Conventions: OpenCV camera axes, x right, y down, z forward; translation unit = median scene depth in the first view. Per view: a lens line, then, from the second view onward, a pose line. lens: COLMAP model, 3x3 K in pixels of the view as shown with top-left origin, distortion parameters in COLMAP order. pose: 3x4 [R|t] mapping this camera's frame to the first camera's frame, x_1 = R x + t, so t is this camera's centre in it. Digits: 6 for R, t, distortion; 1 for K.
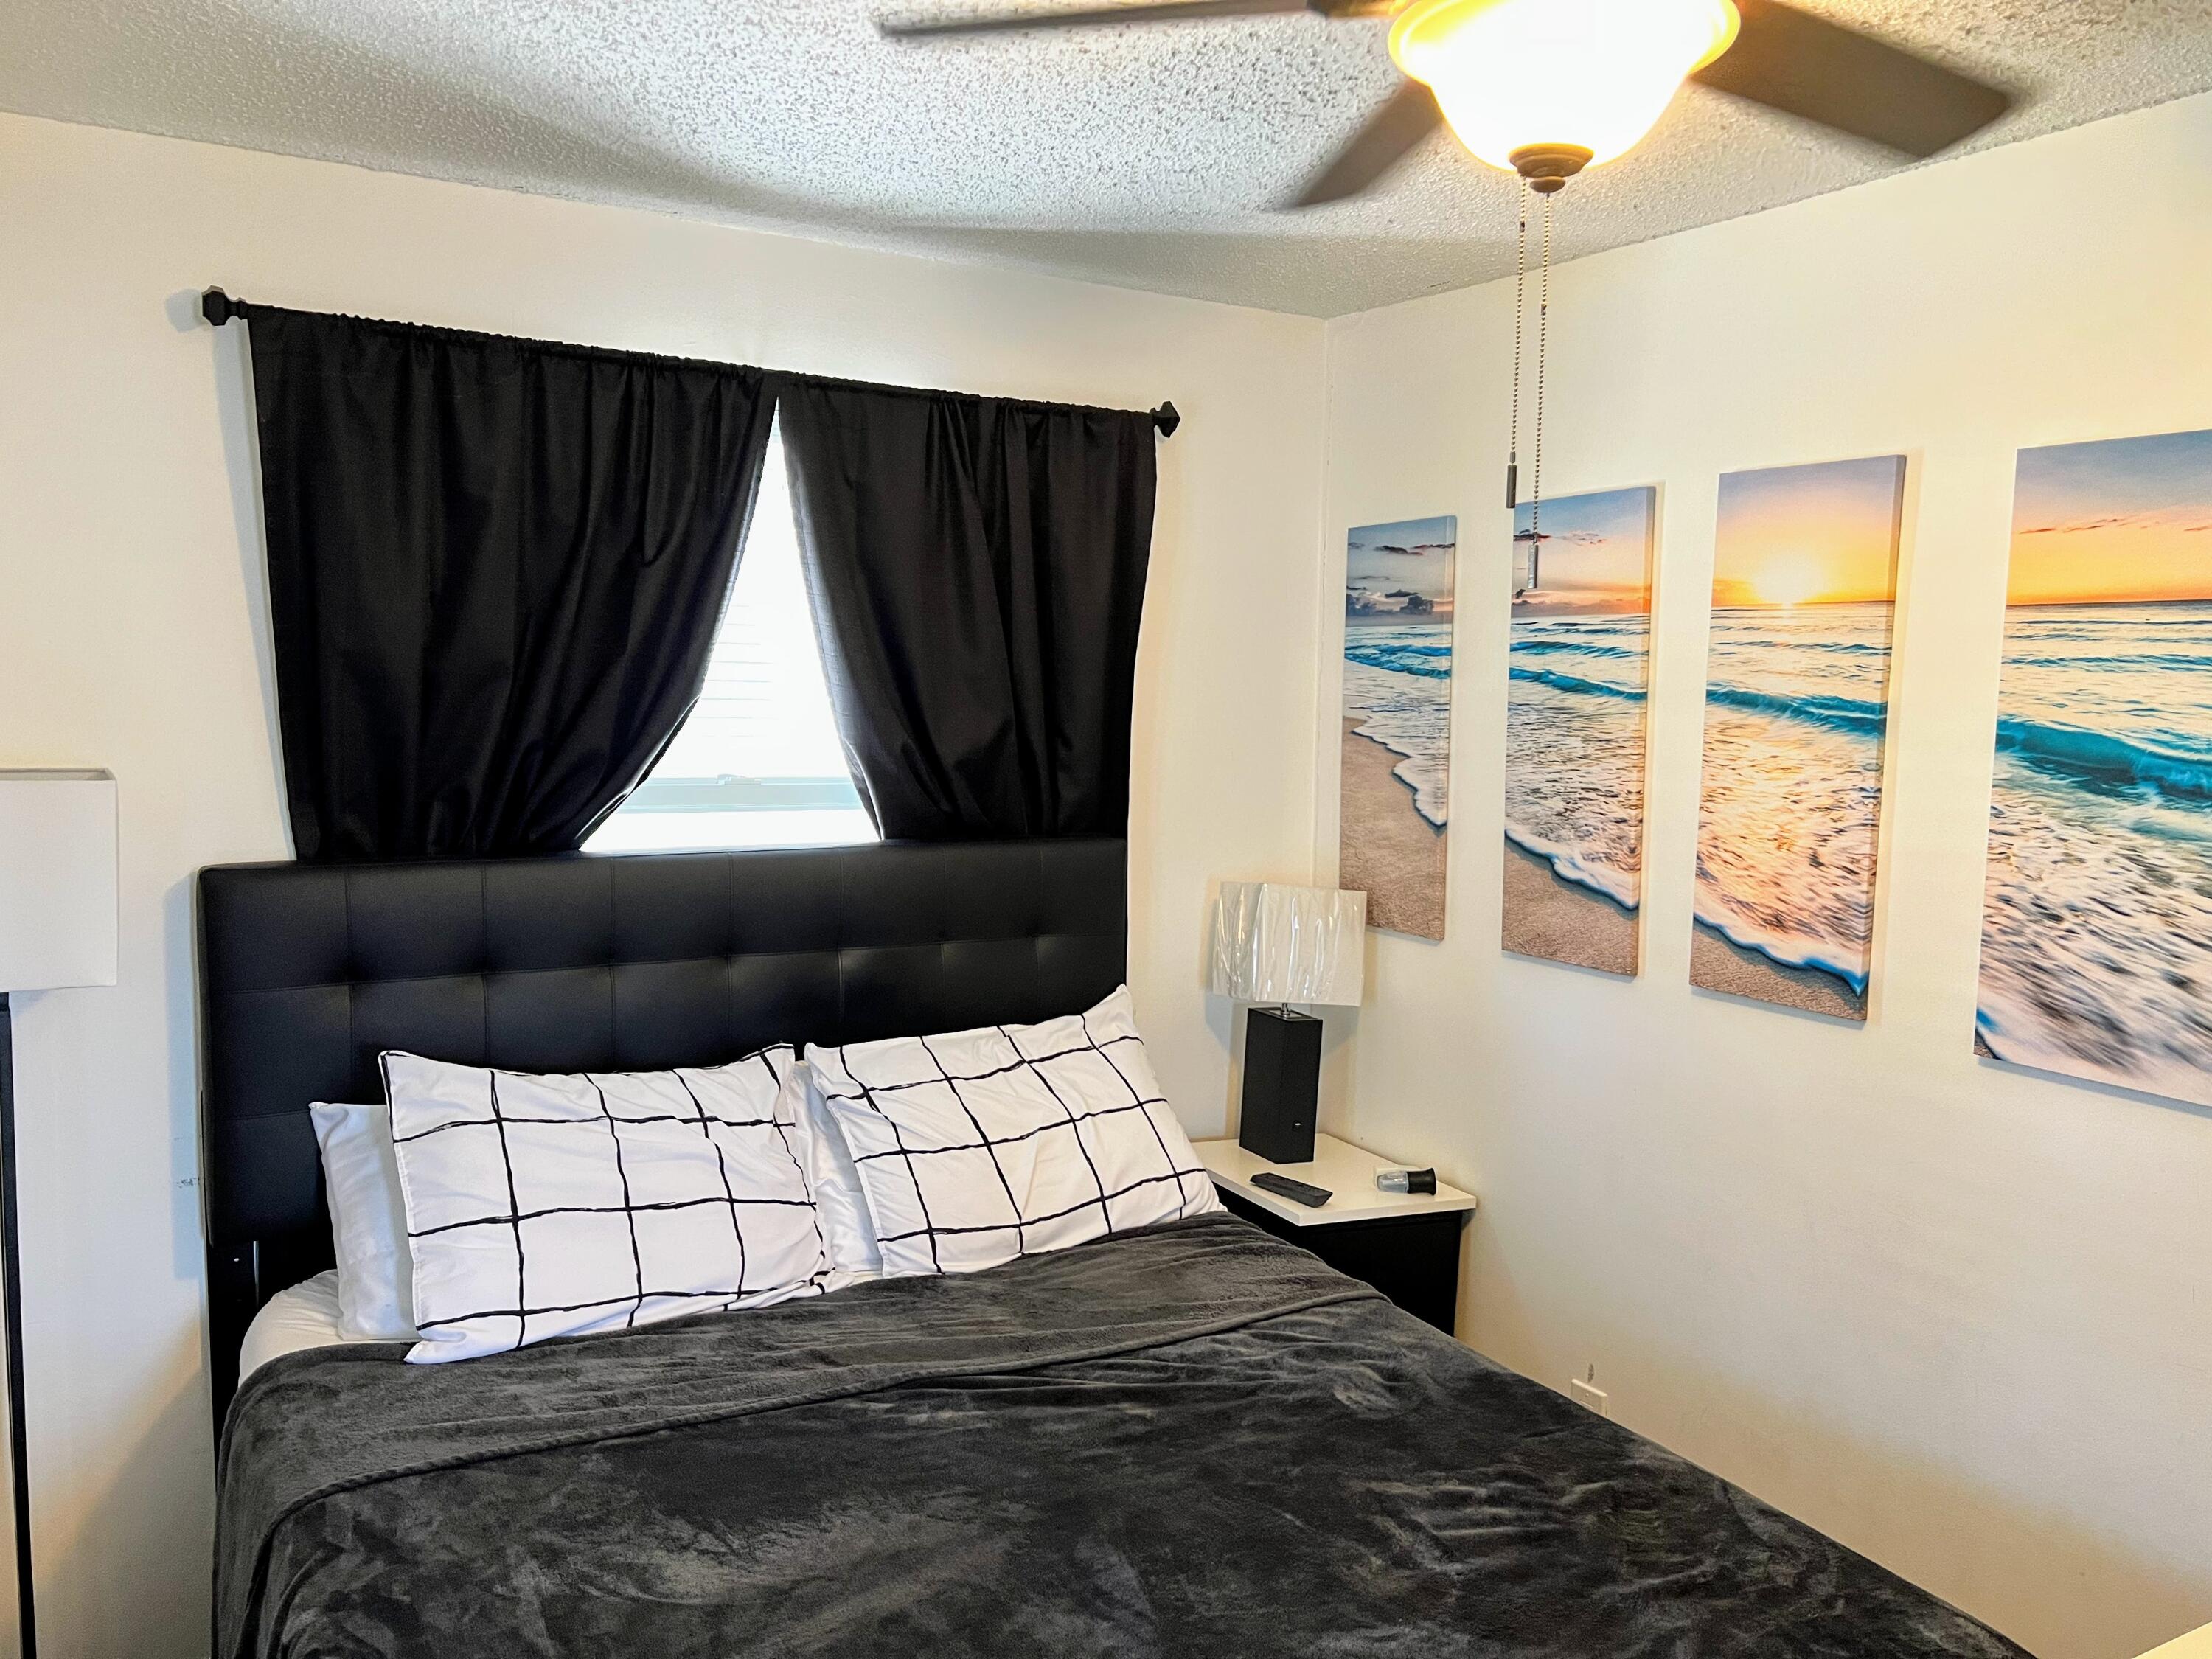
lens RADIAL K [[1676.8, 0, 1106.0], [0, 1676.8, 829.5], [0, 0, 1]] dist [0.059992, -0.075741]
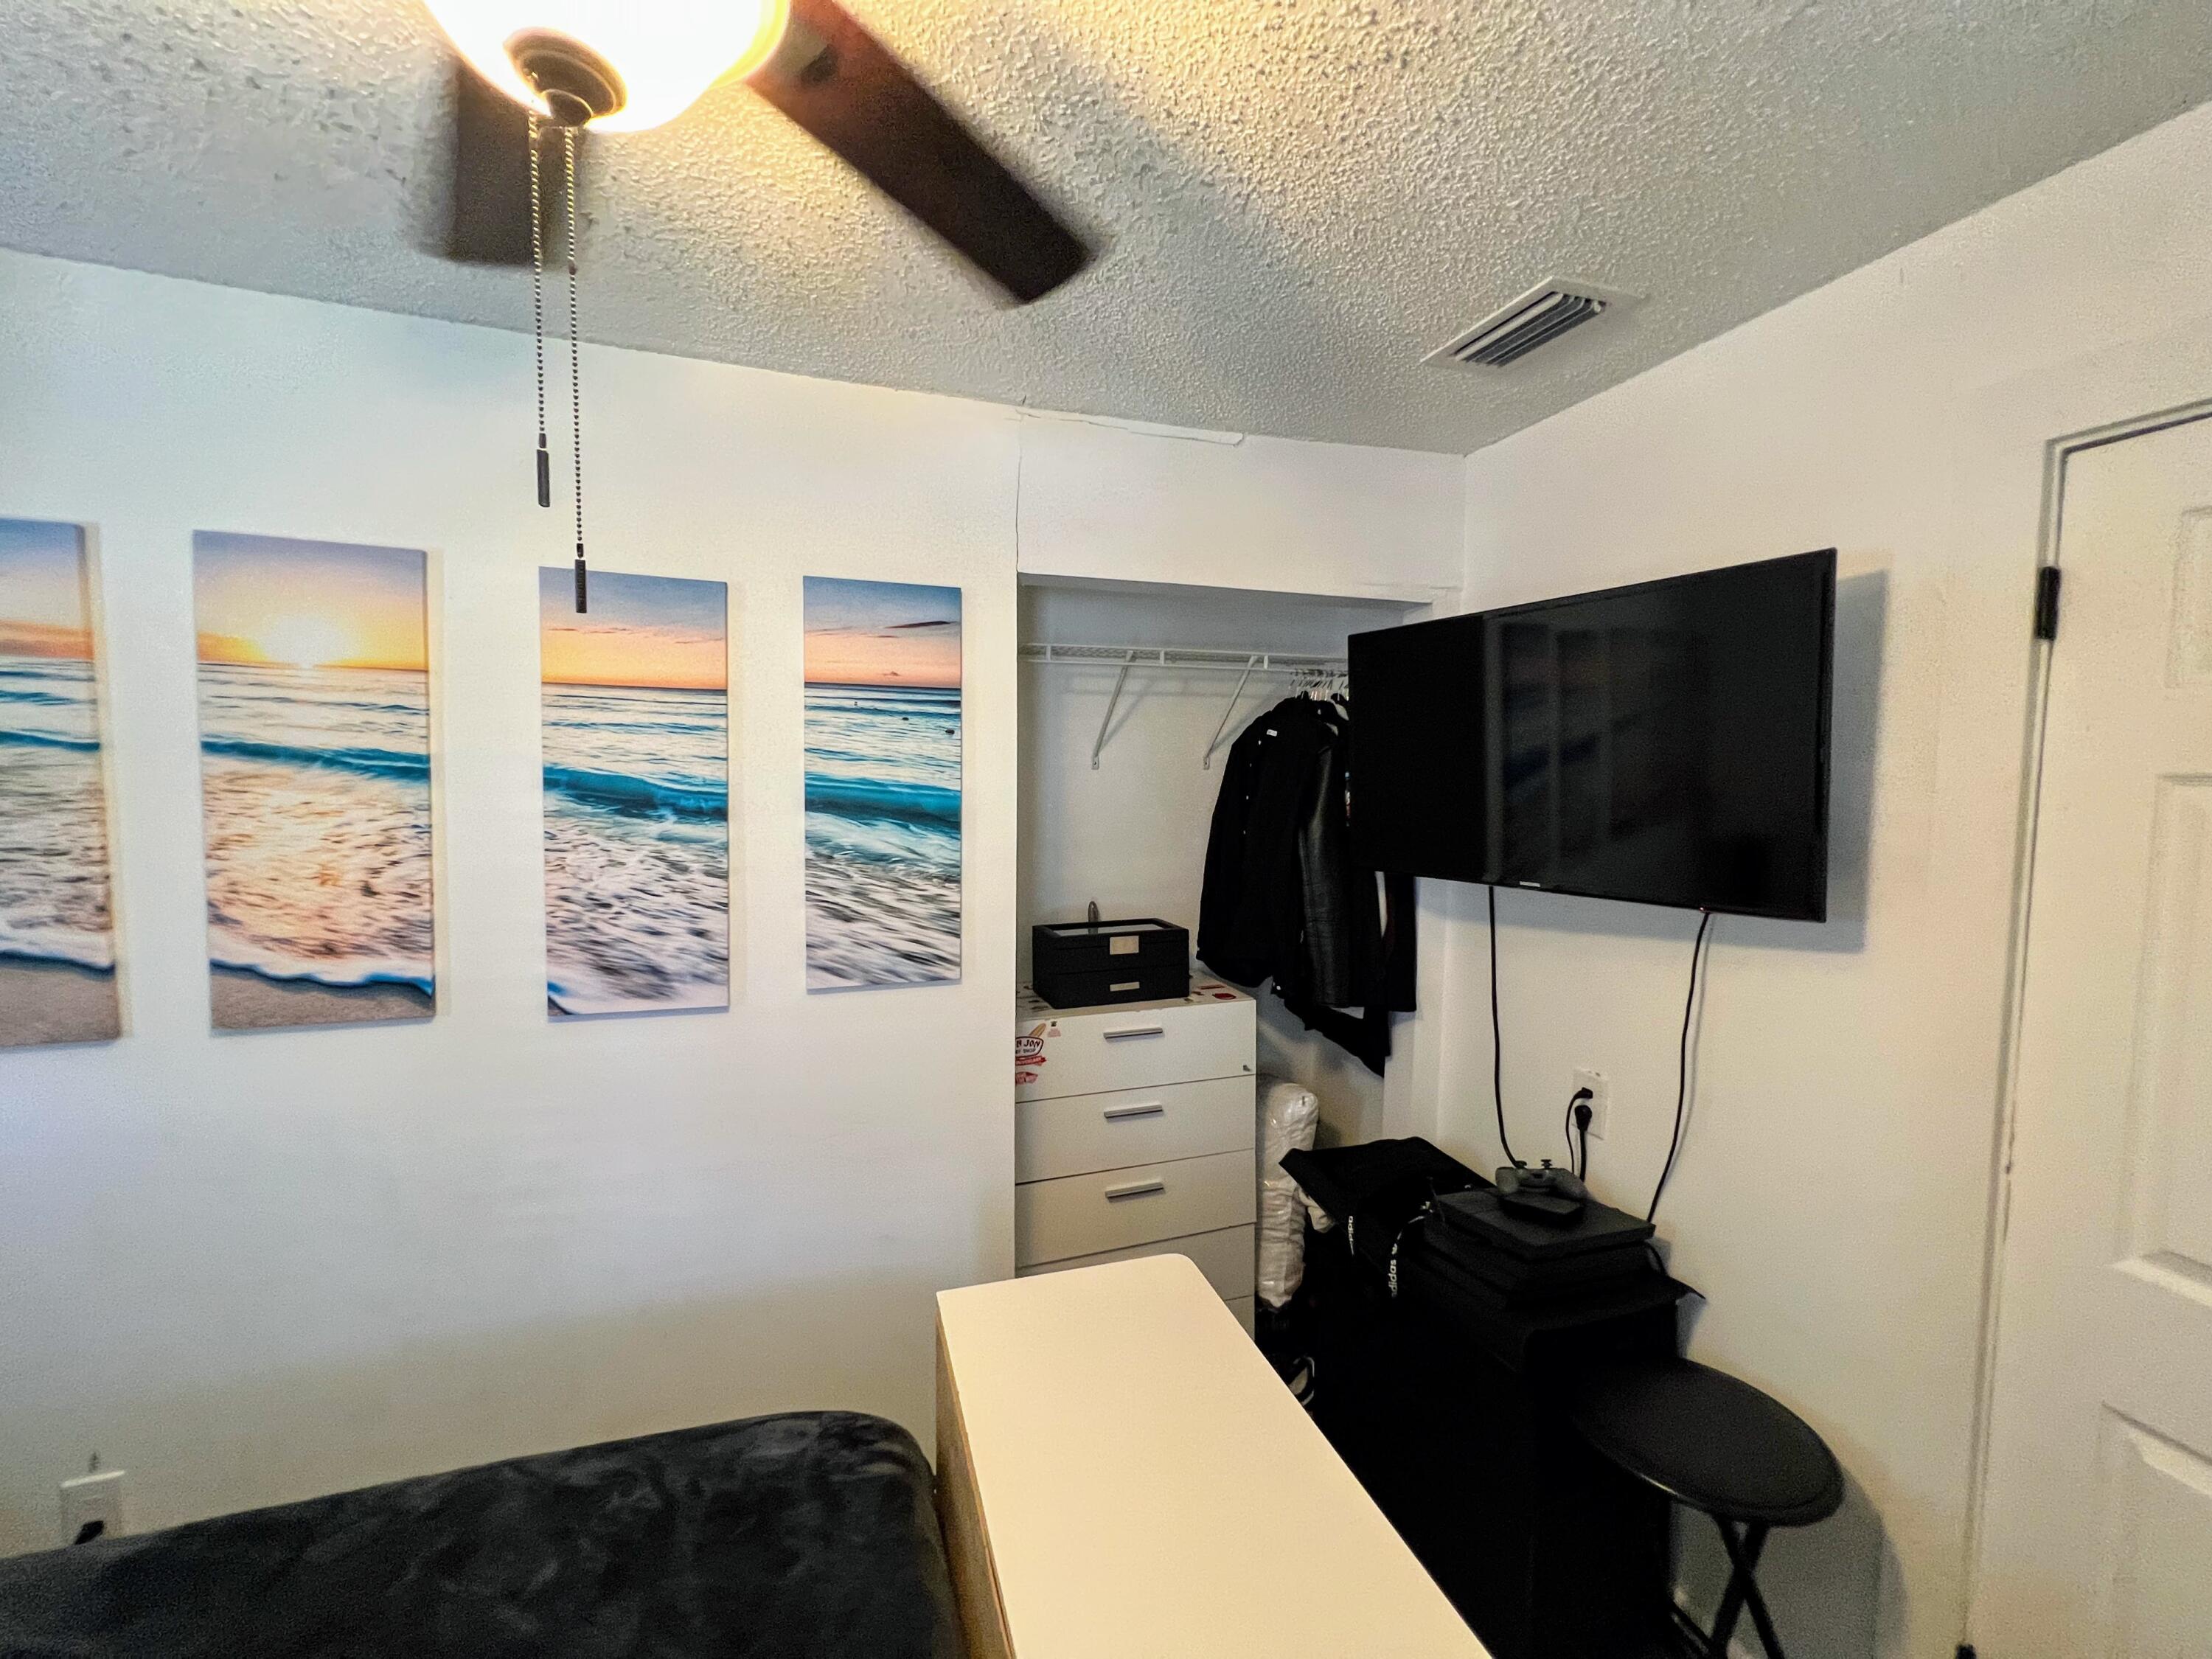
lens RADIAL K [[890.7, 0, 1109.2], [0, 890.7, 825.2], [0, 0, 1]] dist [-0.000103, -0.000020]
pose [[0.193713, -0.076062, 0.978105, -0.075881], [0.073315, 0.995324, 0.062881, -0.028010], [-0.978315, 0.059529, 0.198384, 0.390837]]
